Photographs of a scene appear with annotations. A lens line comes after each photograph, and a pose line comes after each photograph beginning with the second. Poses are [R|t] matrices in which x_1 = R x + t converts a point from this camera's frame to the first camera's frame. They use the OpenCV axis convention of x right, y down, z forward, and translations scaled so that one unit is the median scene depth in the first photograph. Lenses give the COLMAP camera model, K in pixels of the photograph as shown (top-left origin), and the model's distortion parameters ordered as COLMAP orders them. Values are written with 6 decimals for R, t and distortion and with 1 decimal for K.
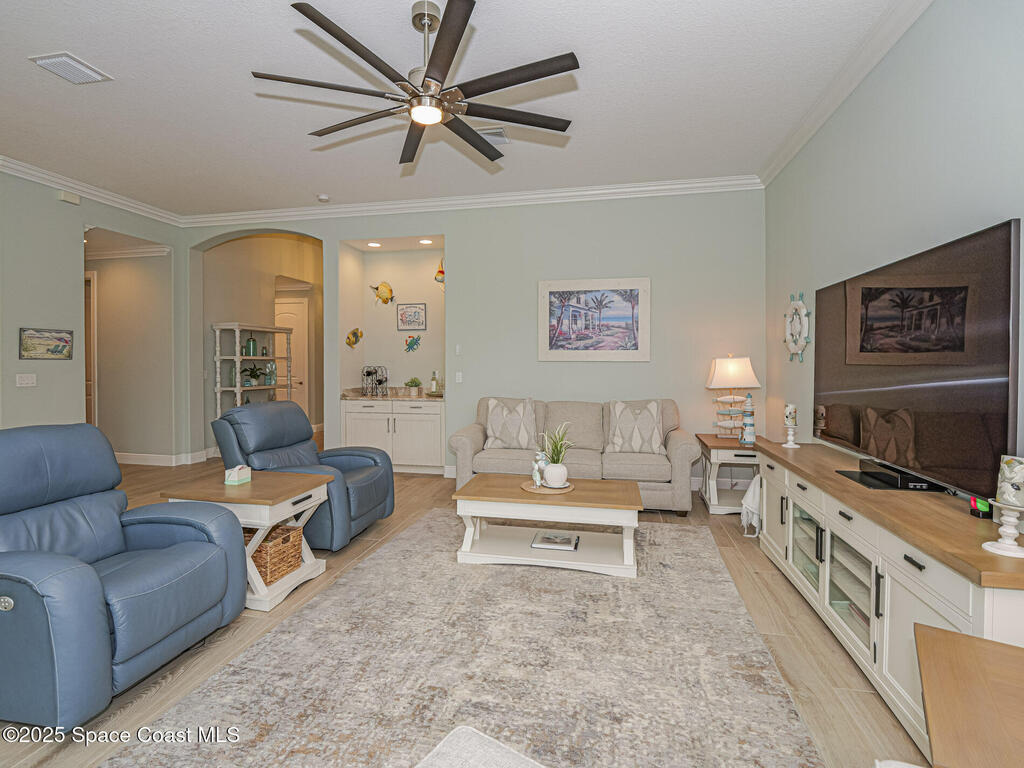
lens RADIAL K [[503.1, 0, 502.0], [0, 503.1, 366.2], [0, 0, 1]] dist [-0.017337, -0.000098]
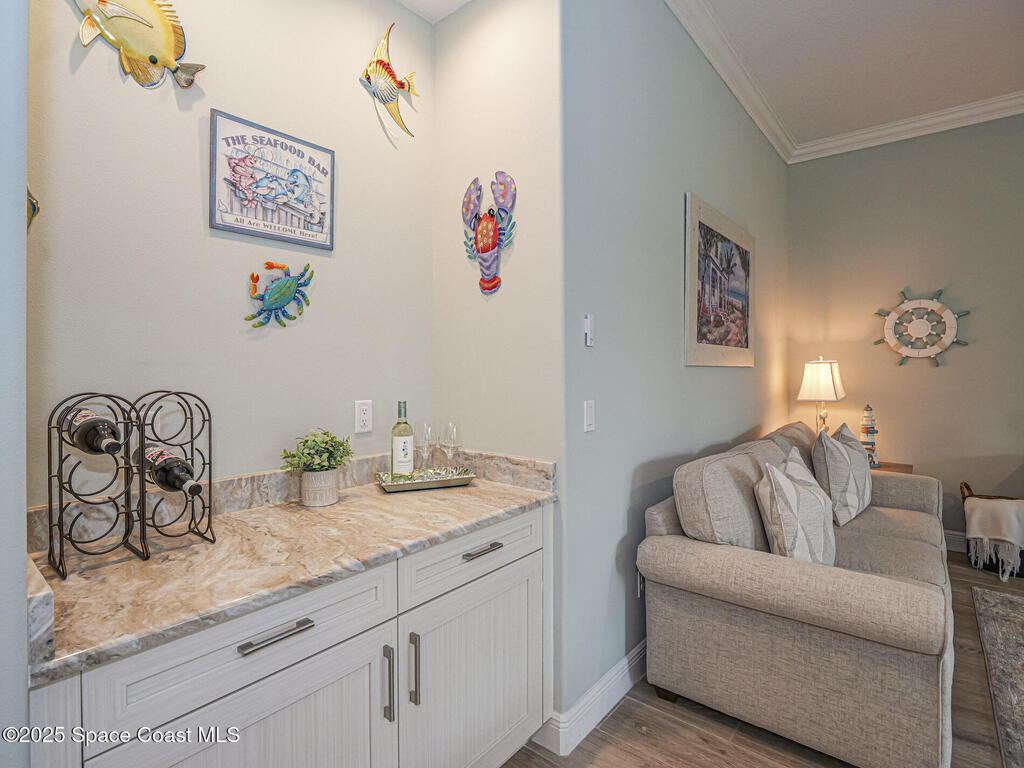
lens RADIAL K [[503.1, 0, 507.4], [0, 503.1, 363.5], [0, 0, 1]] dist [-0.017337, -0.000098]
pose [[0.461724, 0.001170, 0.887023, -0.414517], [0.003952, 0.999986, -0.003377, -0.011477], [-0.887015, 0.005065, 0.461713, 0.943764]]
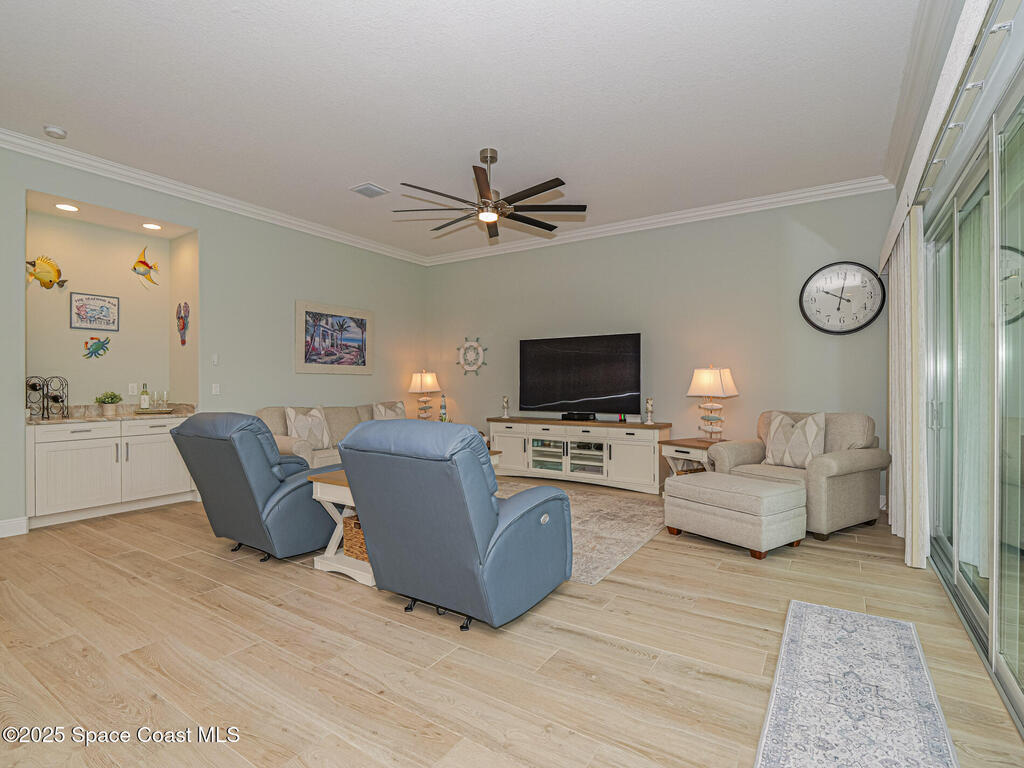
lens RADIAL K [[503.1, 0, 511.3], [0, 503.1, 381.1], [0, 0, 1]] dist [-0.017337, -0.000098]
pose [[0.351014, -0.000009, 0.936370, -0.794570], [0.002277, 0.999997, -0.000844, 0.009883], [-0.936367, 0.002428, 0.351013, 0.177400]]
